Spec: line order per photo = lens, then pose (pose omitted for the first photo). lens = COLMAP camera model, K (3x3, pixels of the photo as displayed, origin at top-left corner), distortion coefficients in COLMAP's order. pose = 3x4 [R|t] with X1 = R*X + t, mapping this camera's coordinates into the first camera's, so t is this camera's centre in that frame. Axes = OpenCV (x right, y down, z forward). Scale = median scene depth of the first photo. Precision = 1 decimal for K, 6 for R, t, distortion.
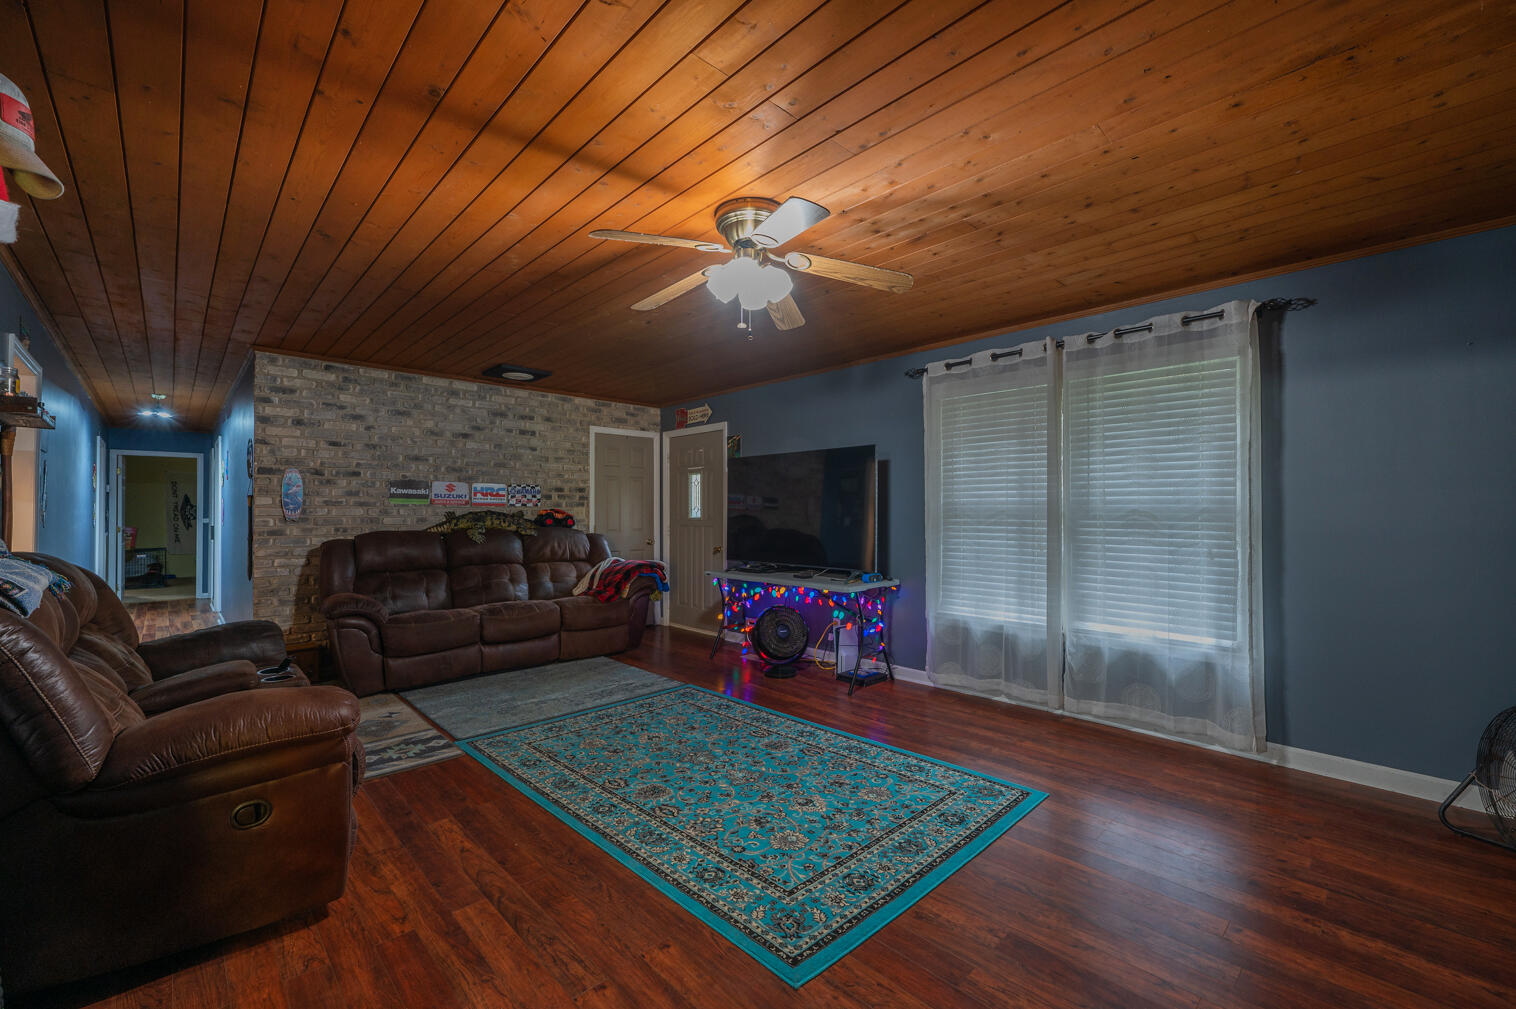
lens RADIAL K [[626.6, 0, 759.4], [0, 626.6, 510.5], [0, 0, 1]] dist [-0.003221, 0.001432]
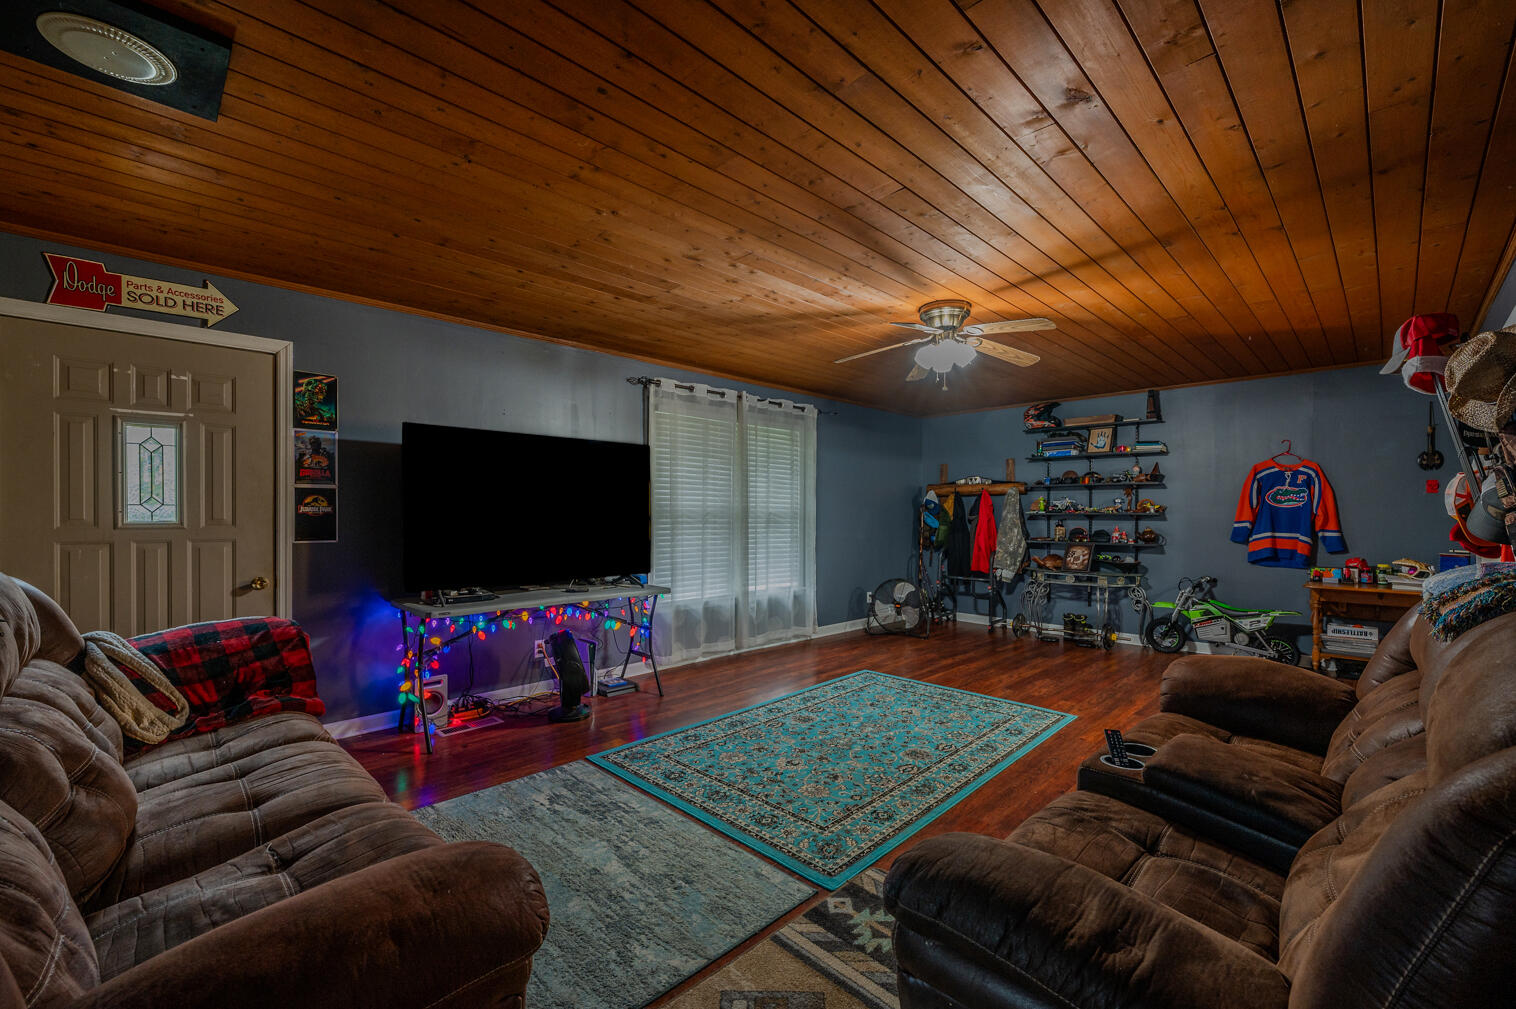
lens RADIAL K [[626.6, 0, 786.9], [0, 626.6, 525.9], [0, 0, 1]] dist [-0.003221, 0.001432]
pose [[-0.044310, -0.018158, 0.998853, -0.976454], [-0.006418, 0.999819, 0.017891, 0.004239], [-0.998997, -0.005618, -0.044418, 0.962752]]
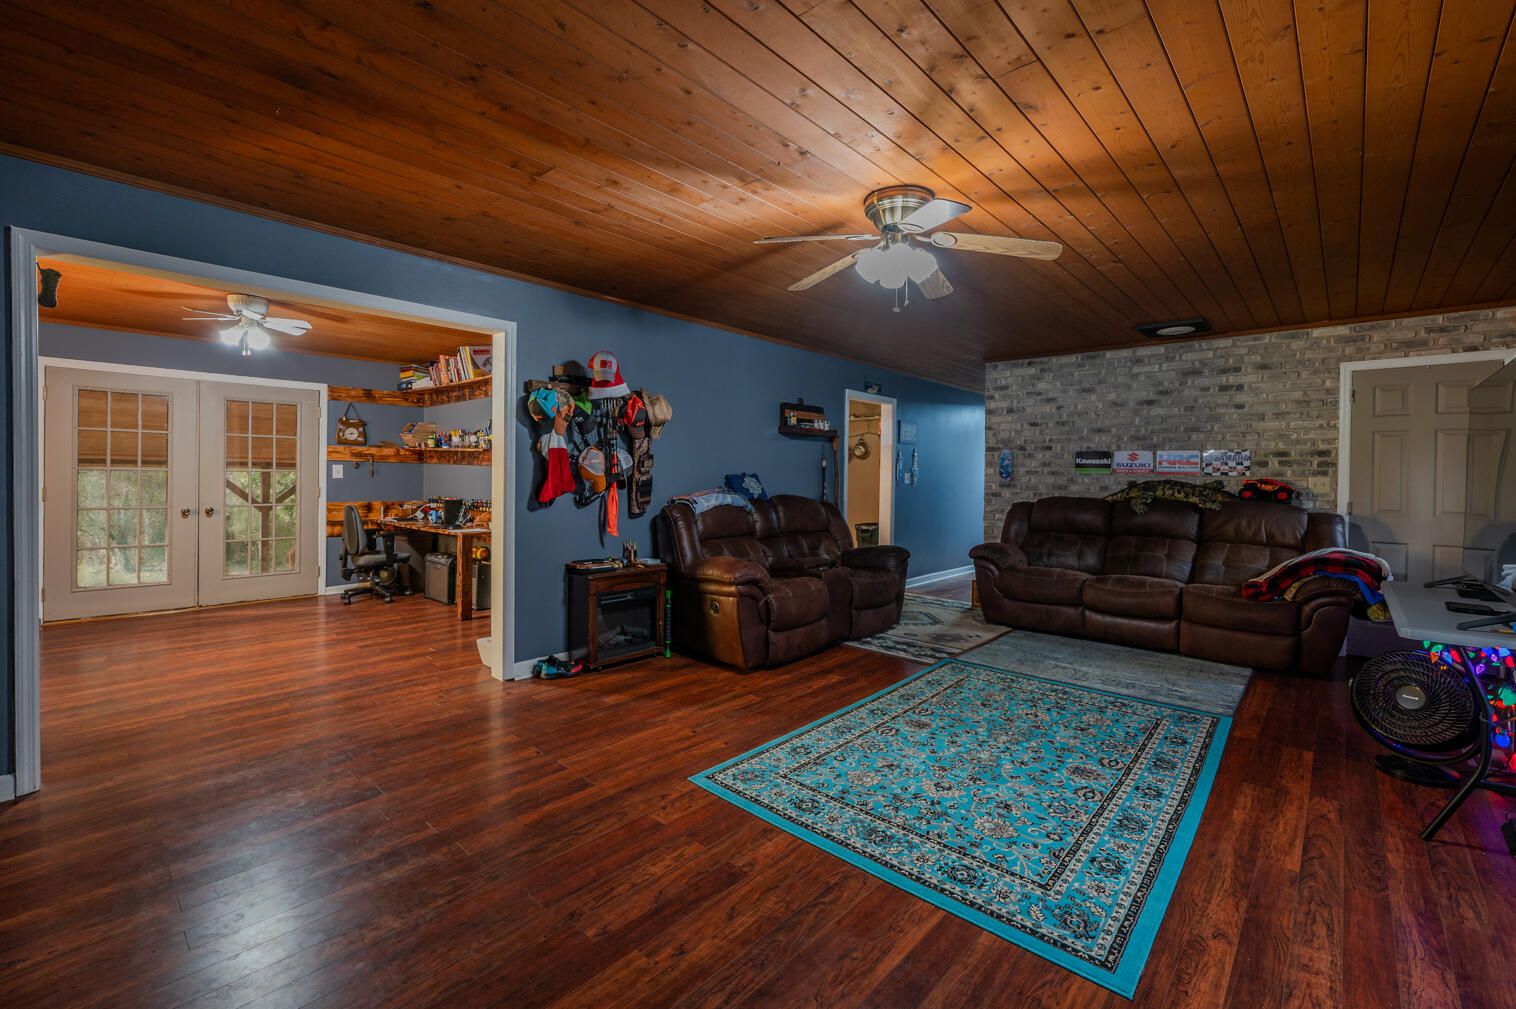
lens RADIAL K [[654.7, 0, 746.2], [0, 654.7, 508.7], [0, 0, 1]] dist [0.008918, -0.000015]
pose [[0.050561, 0.053033, -0.997312, 0.738767], [-0.008239, 0.998577, 0.052682, -0.005301], [0.998687, 0.005553, 0.050926, 0.462052]]
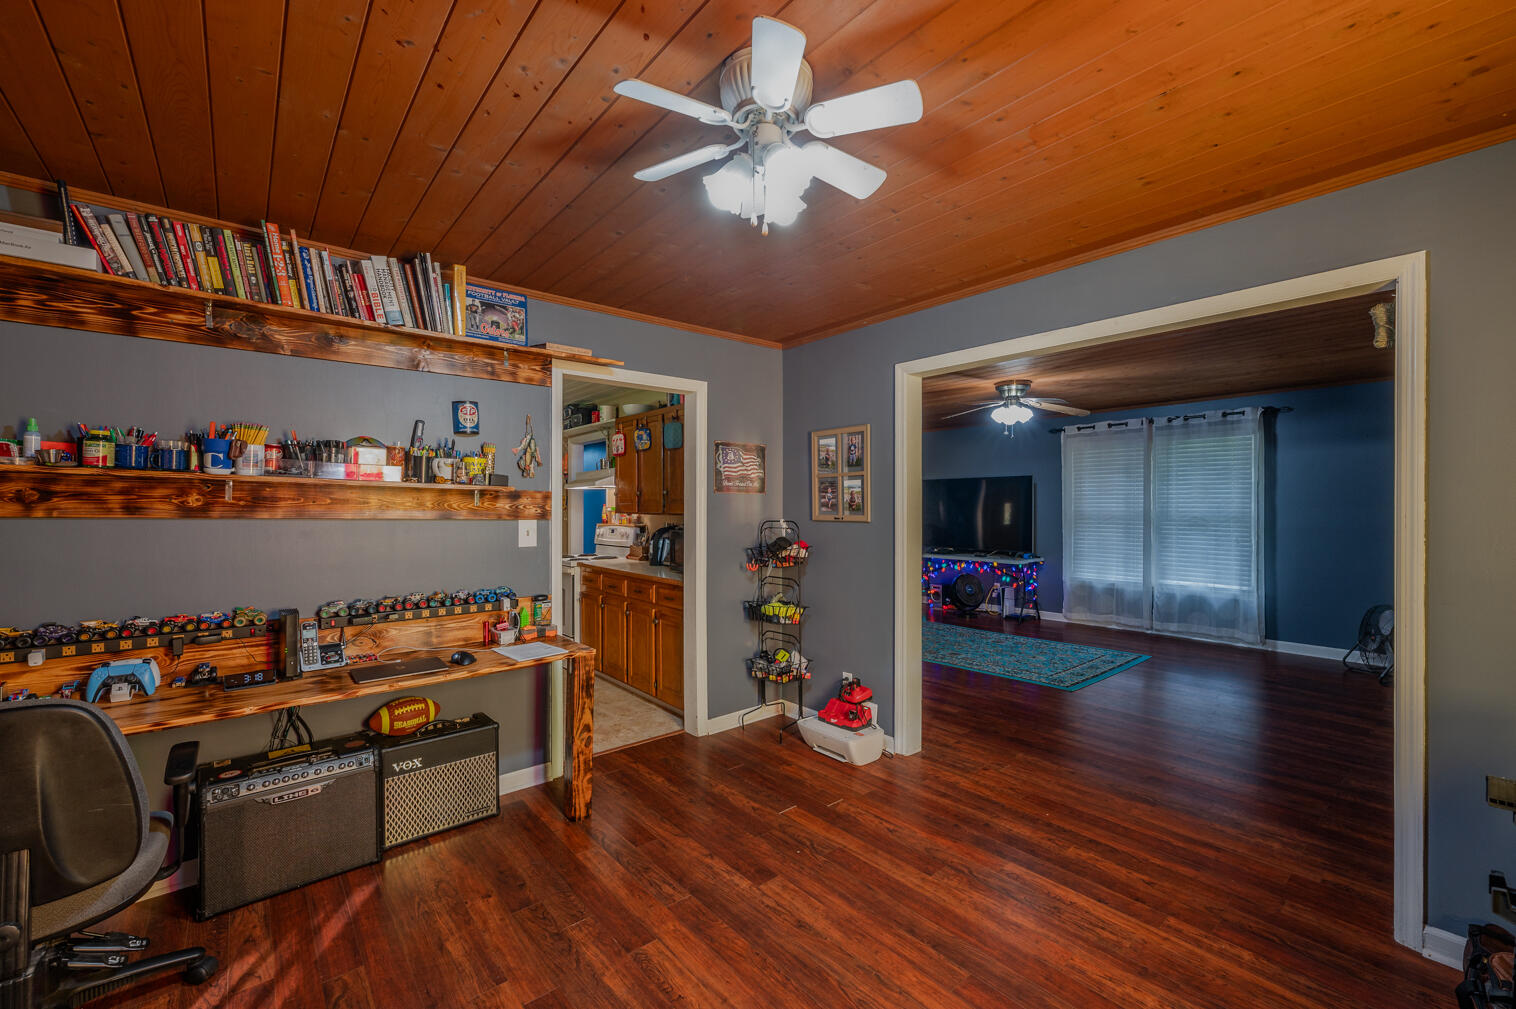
lens RADIAL K [[626.6, 0, 769.9], [0, 626.6, 509.8], [0, 0, 1]] dist [-0.003221, 0.001432]
pose [[0.998518, -0.000088, -0.054430, -0.489371], [0.000518, 0.999969, 0.007877, -0.032855], [0.054427, -0.007894, 0.998487, -0.807692]]
